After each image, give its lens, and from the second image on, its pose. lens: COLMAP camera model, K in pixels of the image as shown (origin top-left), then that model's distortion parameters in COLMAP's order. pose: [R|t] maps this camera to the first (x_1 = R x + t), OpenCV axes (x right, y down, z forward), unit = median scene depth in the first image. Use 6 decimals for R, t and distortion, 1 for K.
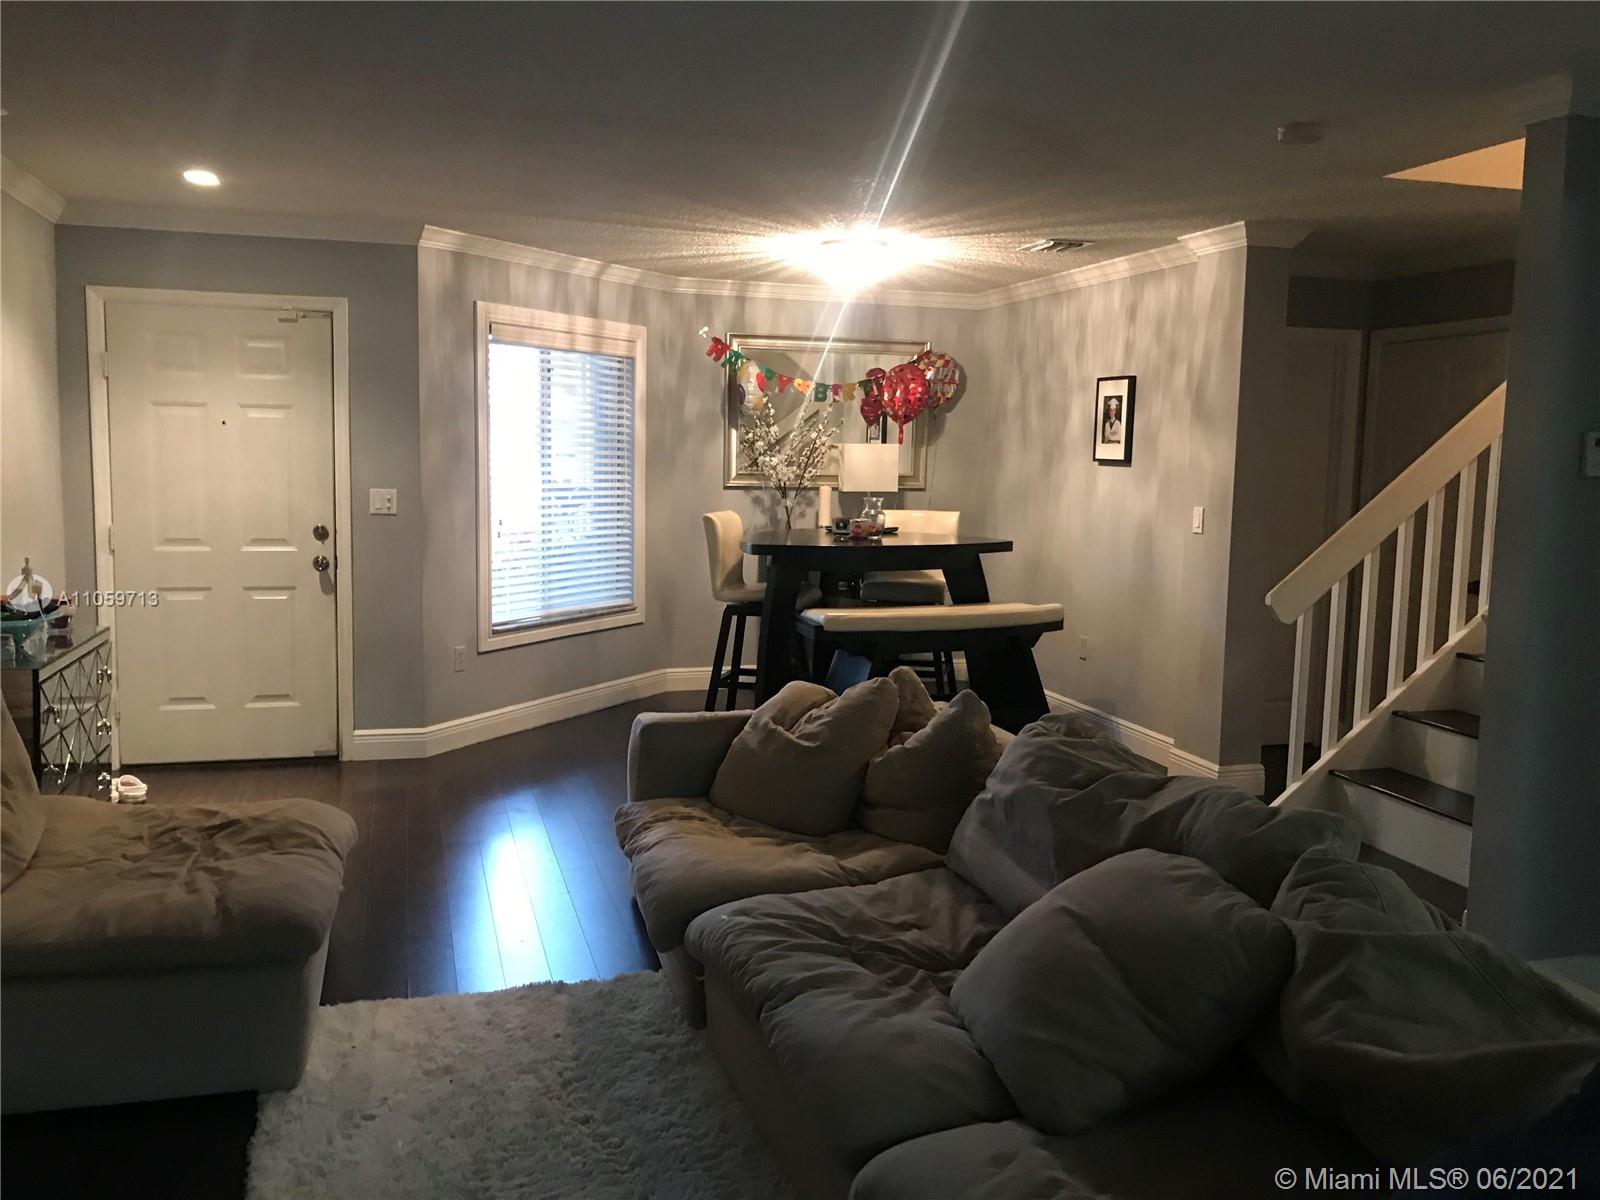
lens RADIAL K [[1298.3, 0, 799.8], [0, 1298.3, 591.1], [0, 0, 1]] dist [0.006889, -0.001367]
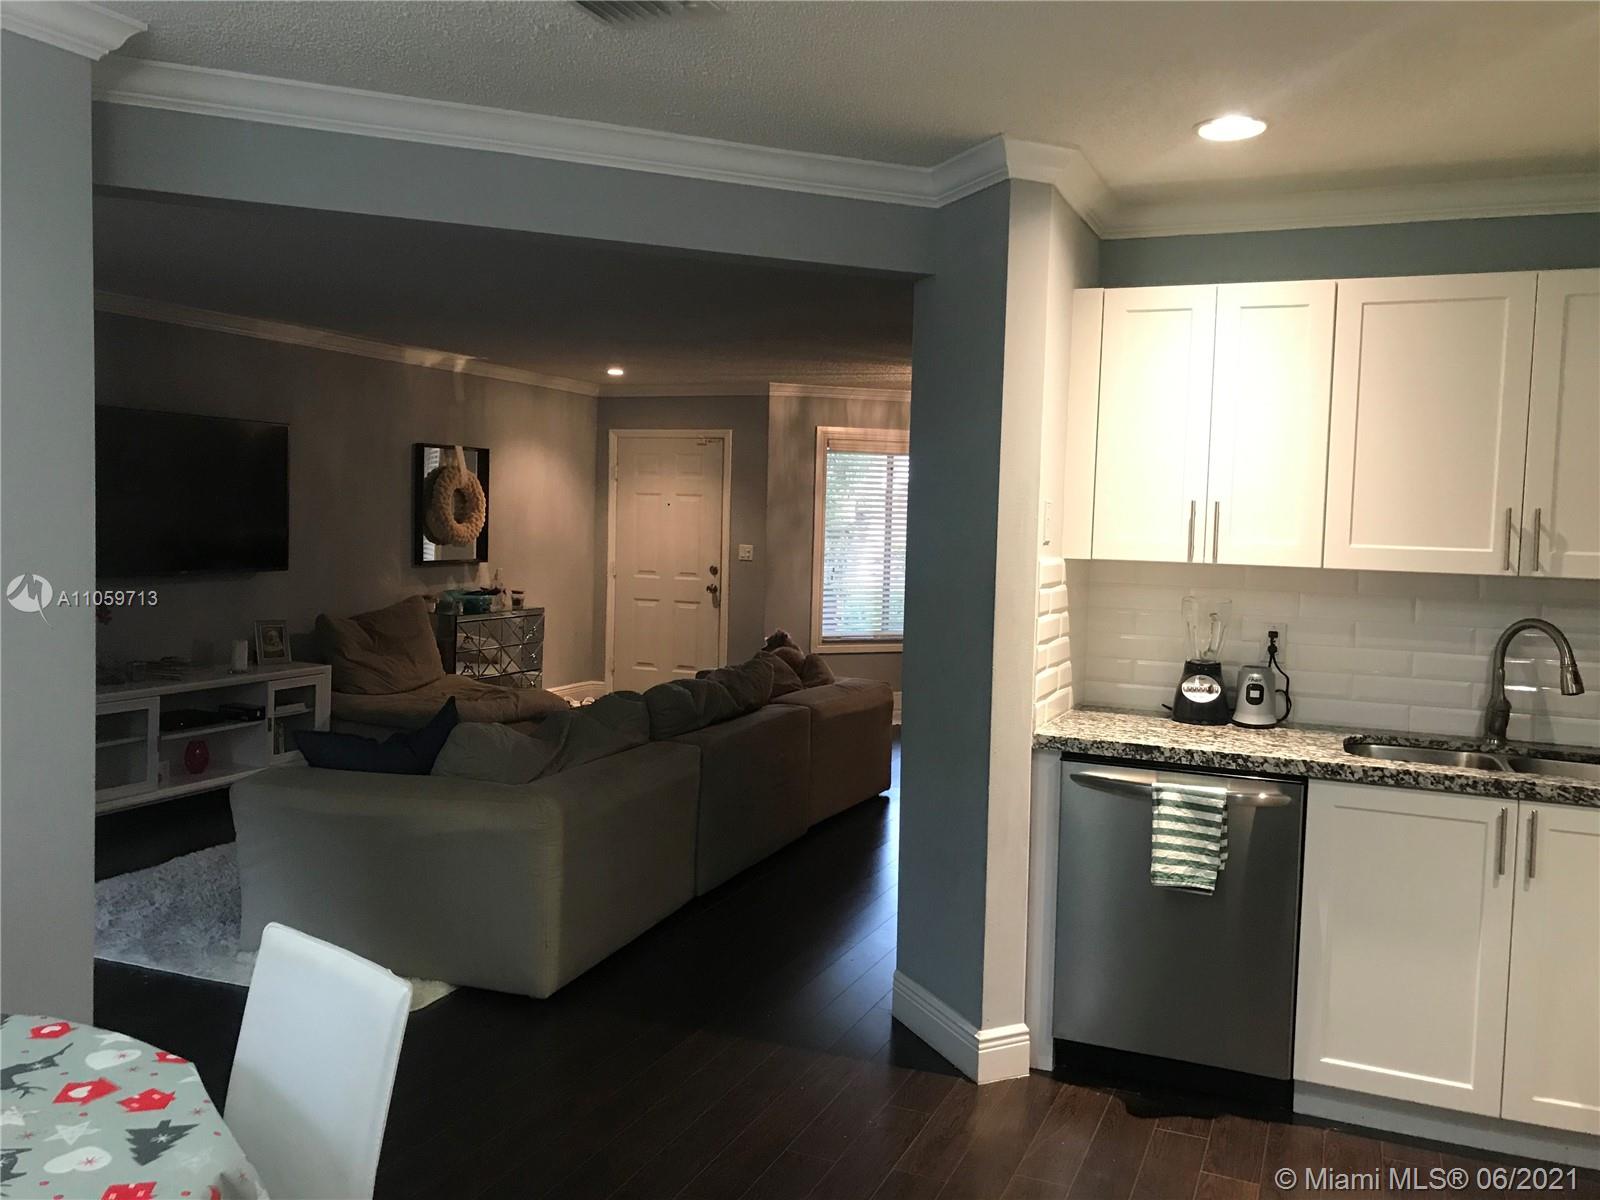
lens RADIAL K [[1298.3, 0, 800.7], [0, 1298.3, 602.3], [0, 0, 1]] dist [0.006889, -0.001367]
pose [[0.759671, 0.050730, -0.648326, 0.199224], [-0.084564, 0.996194, -0.021138, 0.005375], [0.644786, 0.070883, 0.761070, -0.046608]]
